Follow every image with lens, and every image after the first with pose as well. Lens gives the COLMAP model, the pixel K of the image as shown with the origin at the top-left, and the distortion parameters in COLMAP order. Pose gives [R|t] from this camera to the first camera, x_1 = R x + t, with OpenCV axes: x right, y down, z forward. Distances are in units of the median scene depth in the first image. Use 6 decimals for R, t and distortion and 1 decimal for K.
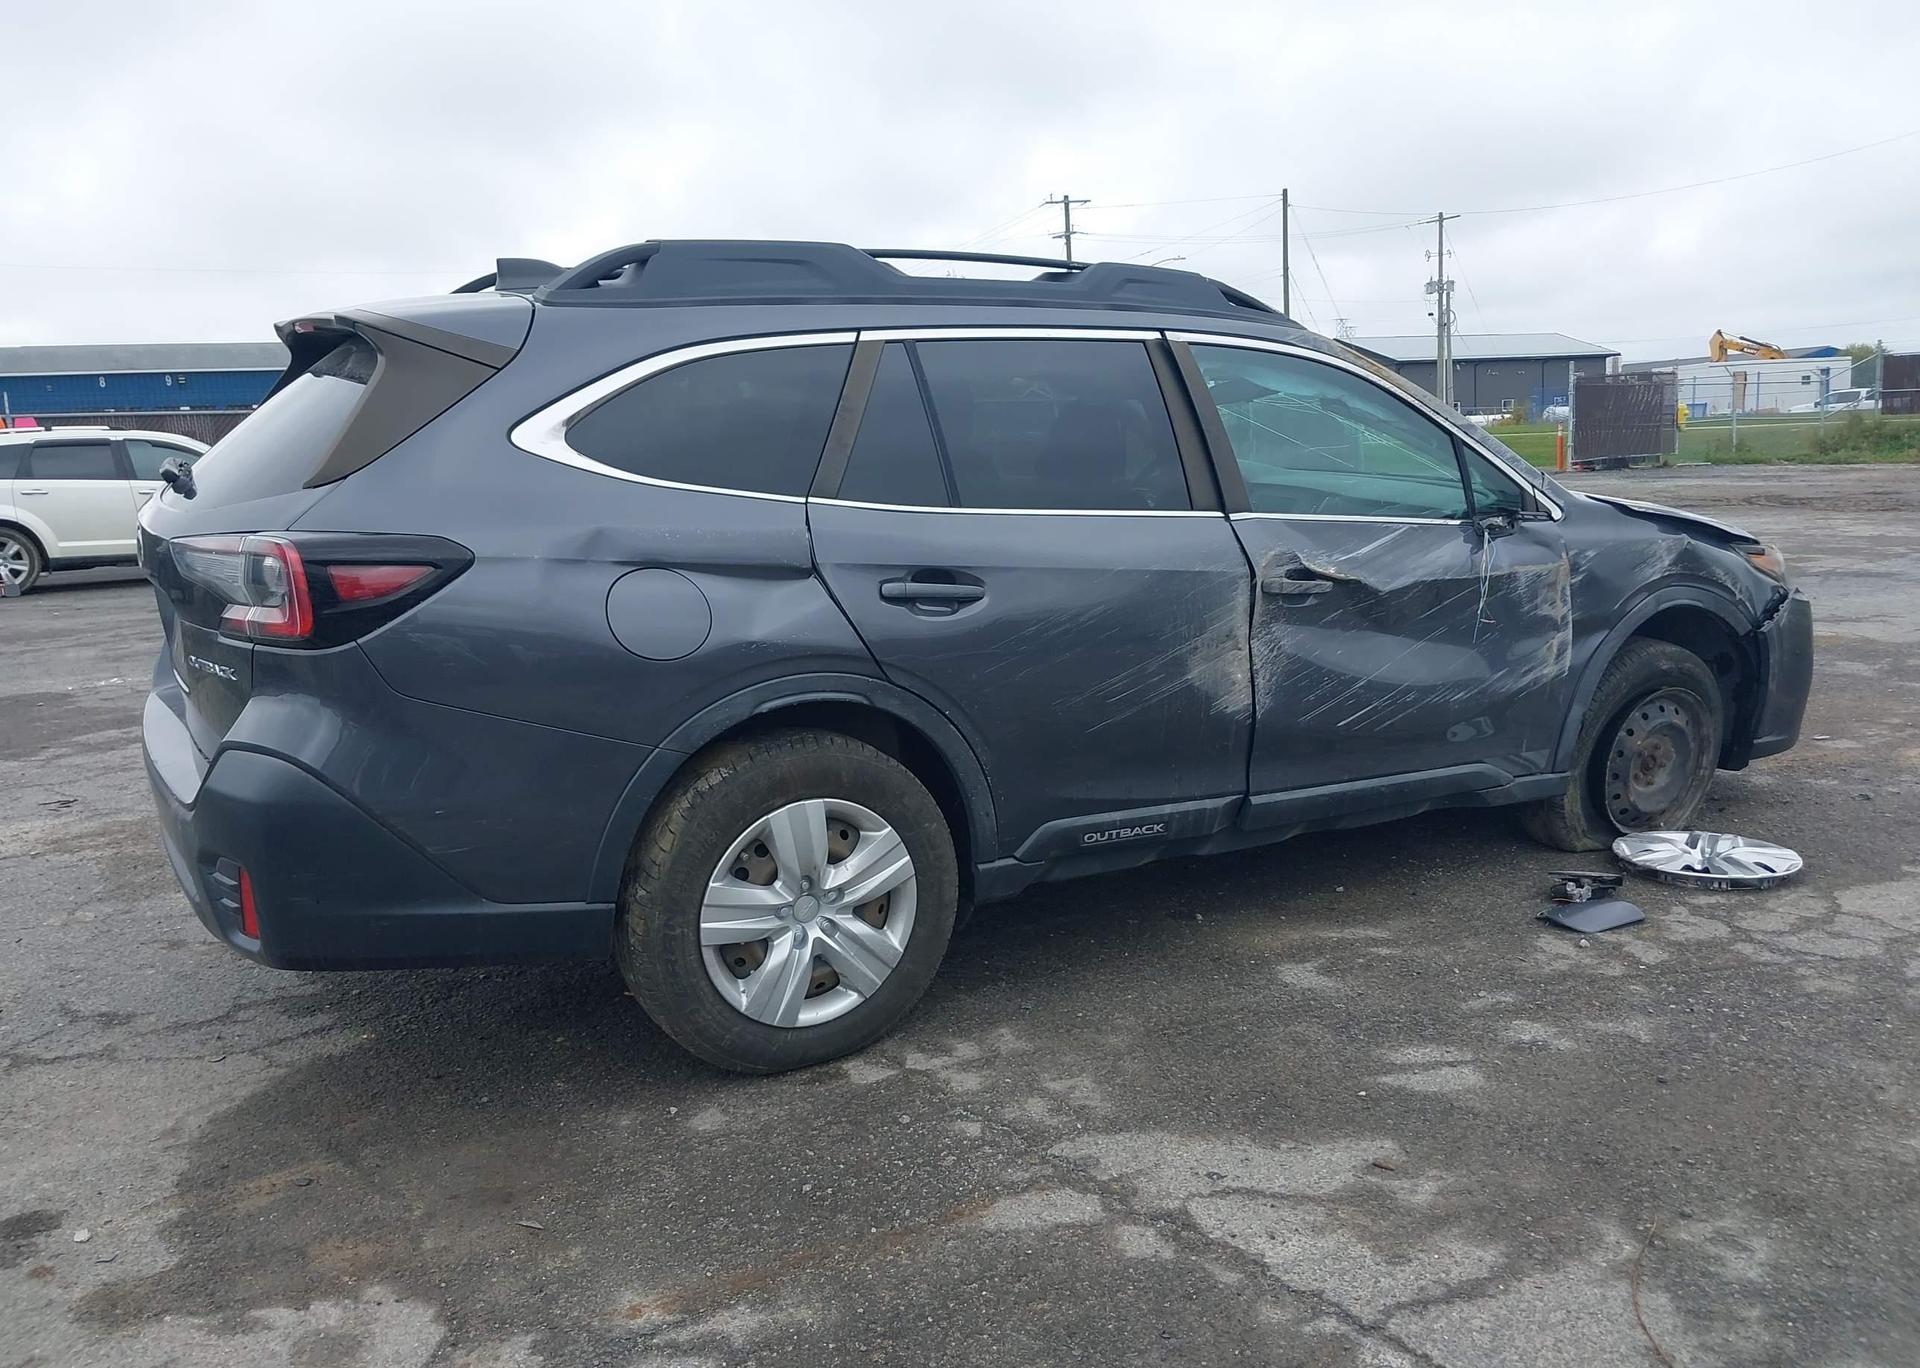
lens RADIAL K [[1531.6, 0, 960.0], [0, 1531.6, 684.0], [0, 0, 1]] dist [0.029235, -0.055322]
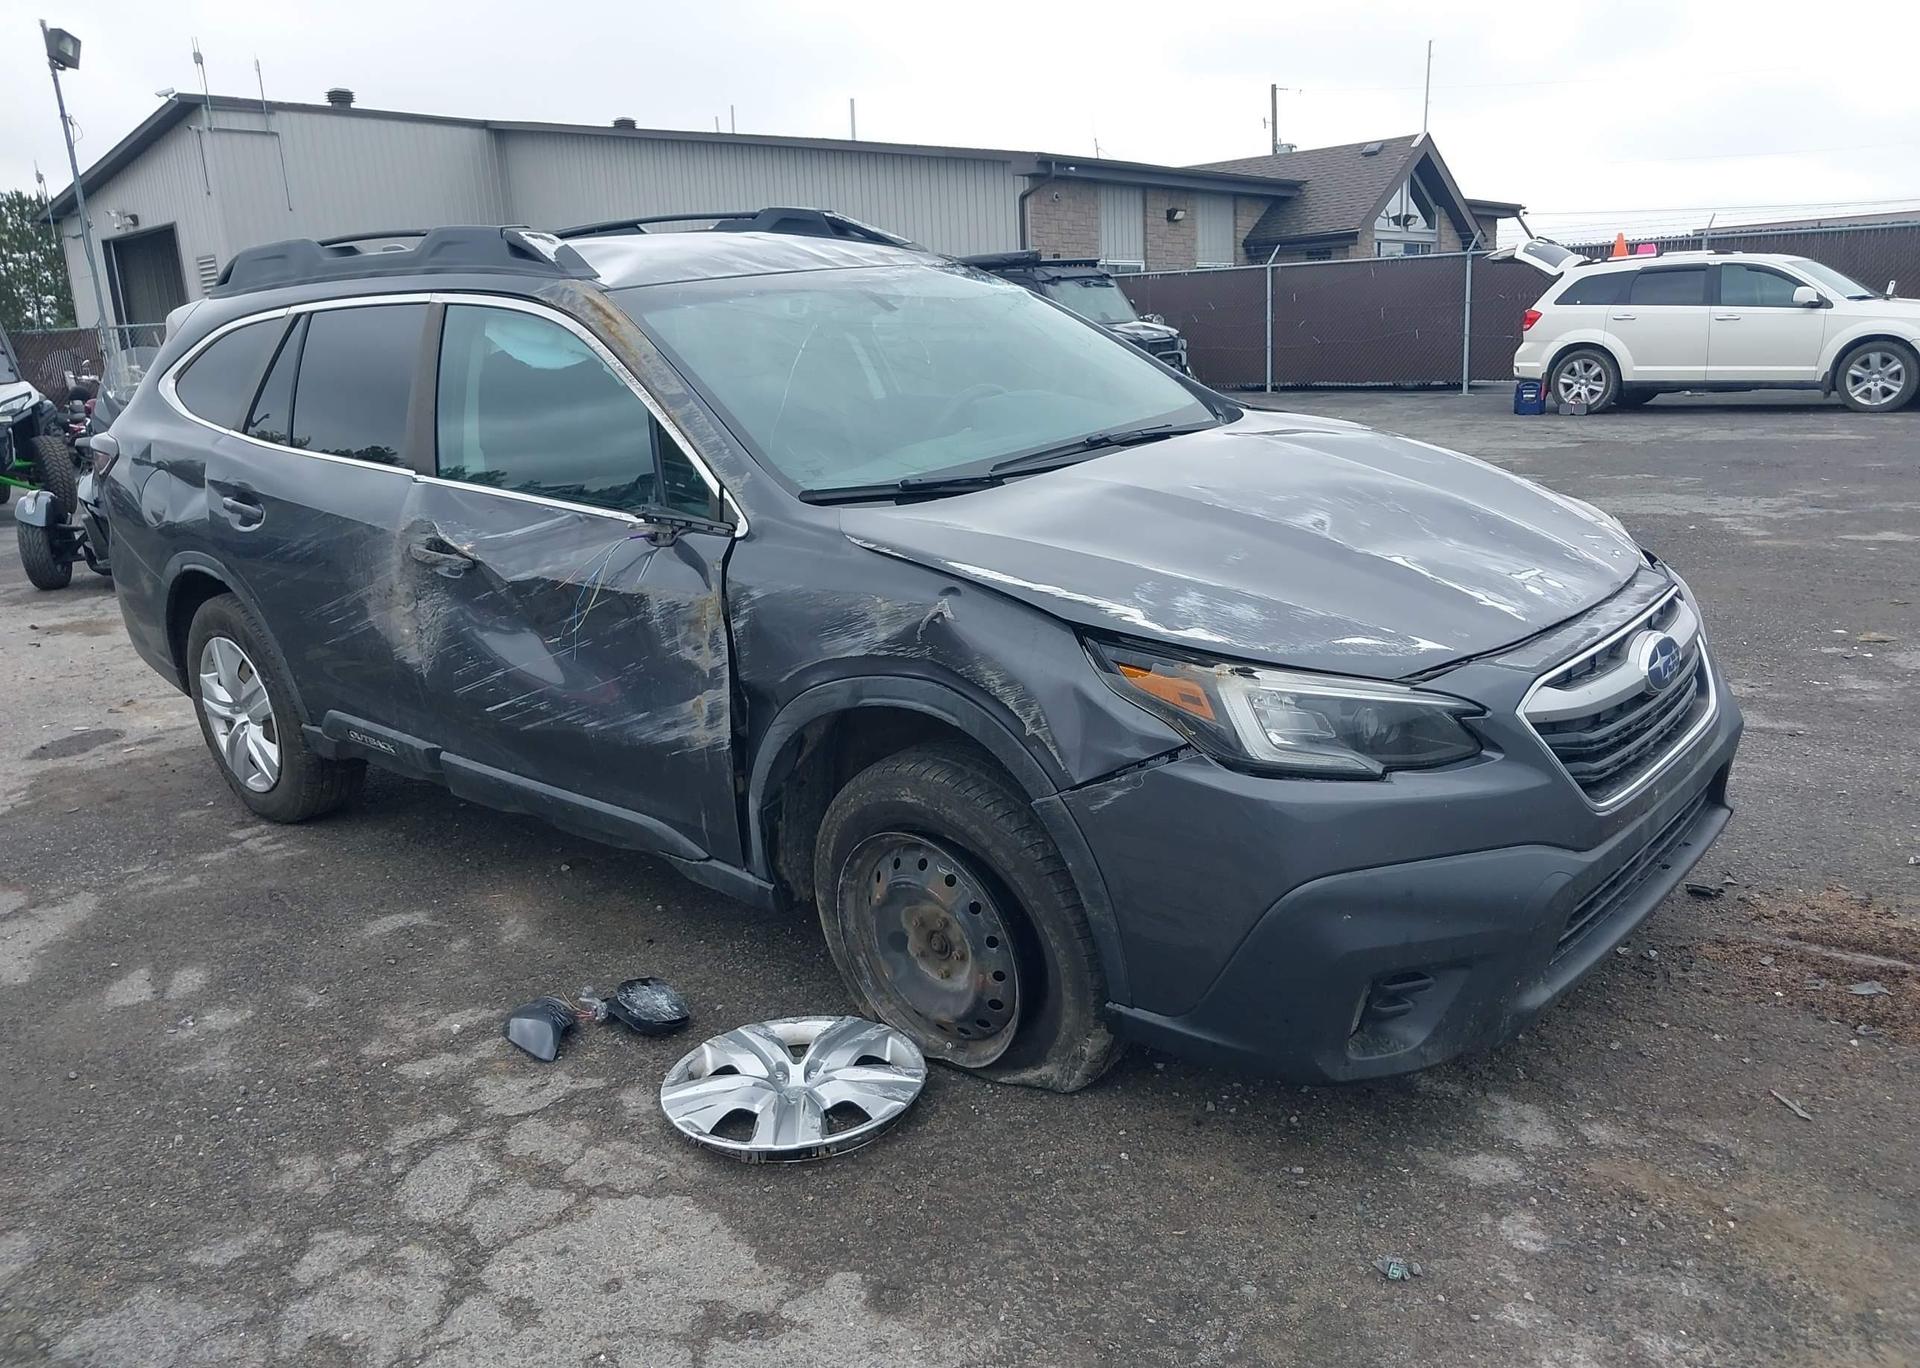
lens RADIAL K [[1526.6, 0, 980.2], [0, 1526.6, 688.4], [0, 0, 1]] dist [0.064739, -0.114636]
pose [[0.317166, 0.244022, -0.916438, 1.322815], [-0.117424, 0.968998, 0.217379, -0.250156], [0.941072, 0.038667, 0.335987, 1.049430]]
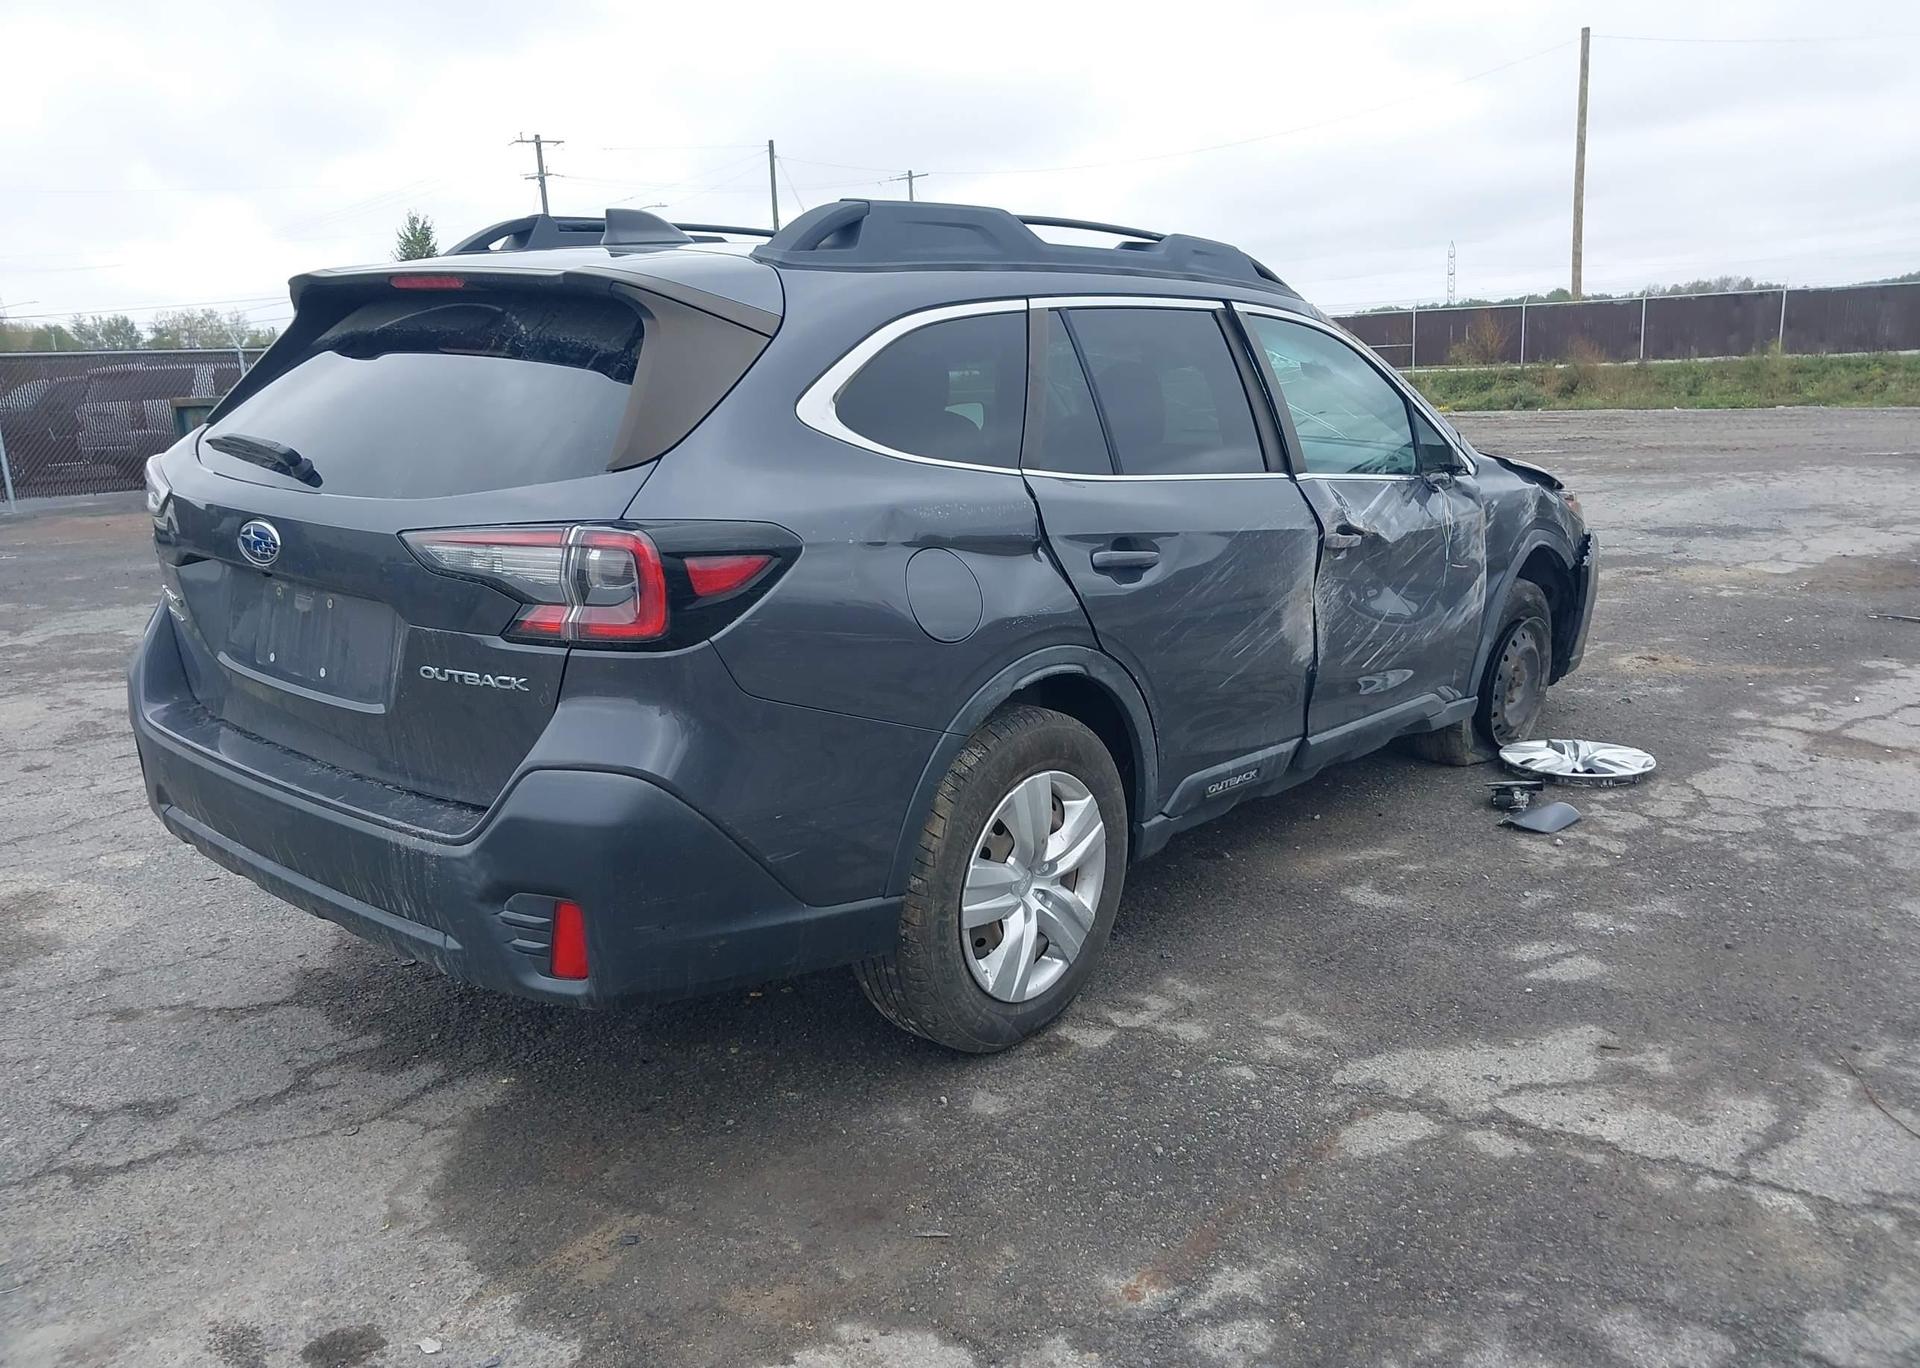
lens RADIAL K [[1526.6, 0, 980.2], [0, 1526.6, 688.4], [0, 0, 1]] dist [0.064739, -0.114636]
pose [[0.938849, -0.066395, 0.337866, -0.413897], [0.055123, 0.997559, 0.042858, -0.021463], [-0.339887, -0.021613, 0.940218, 0.068493]]
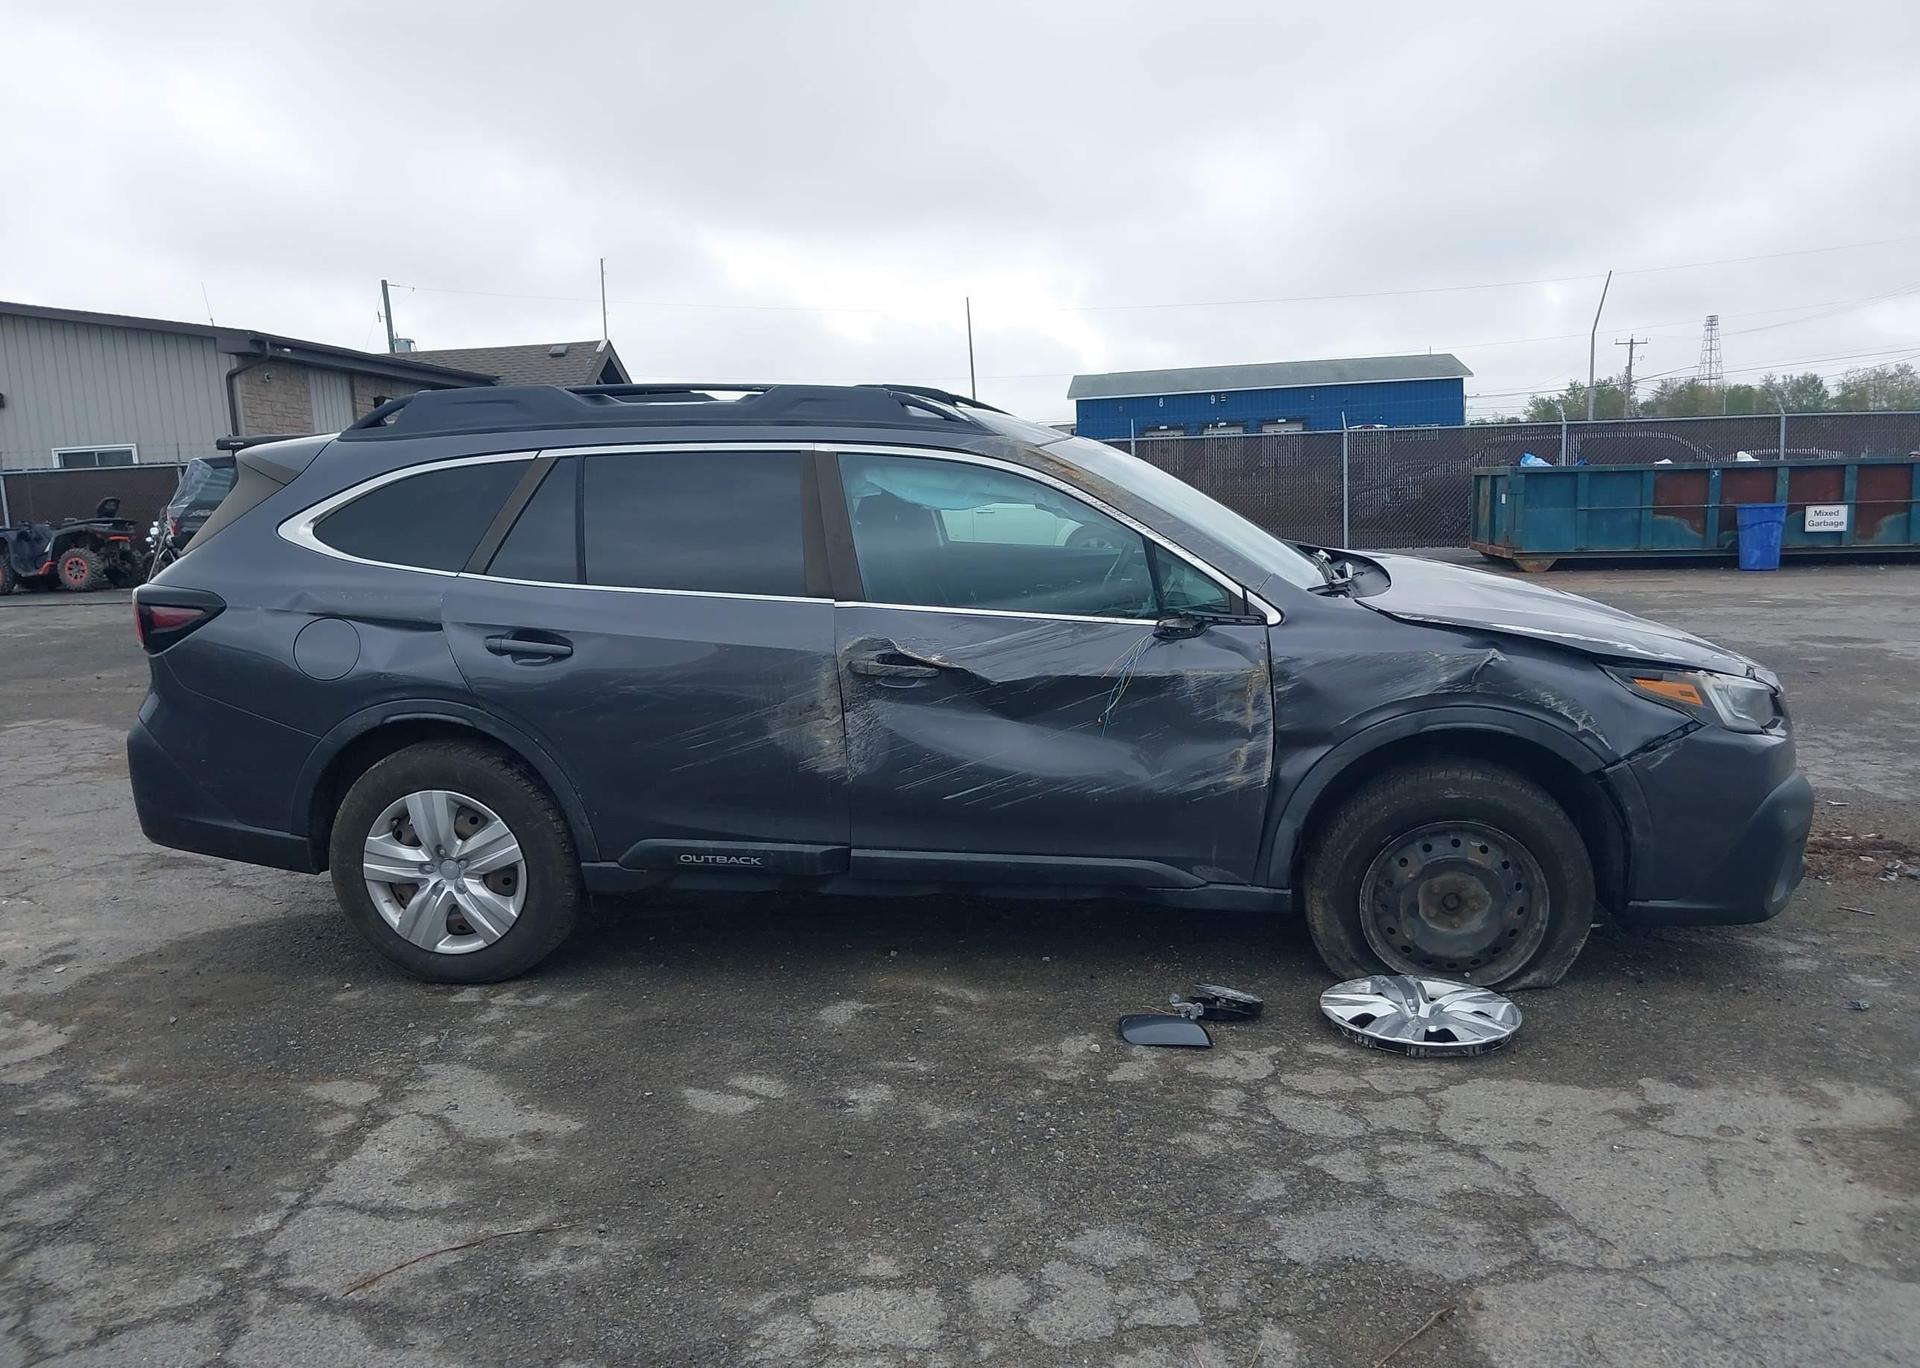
lens RADIAL K [[1523.2, 0, 966.6], [0, 1523.2, 672.5], [0, 0, 1]] dist [0.087404, -0.159055]
pose [[0.787364, 0.090438, -0.609818, 0.994121], [-0.097340, 0.995011, 0.021883, -0.095977], [0.608755, 0.042129, 0.792239, 0.156968]]
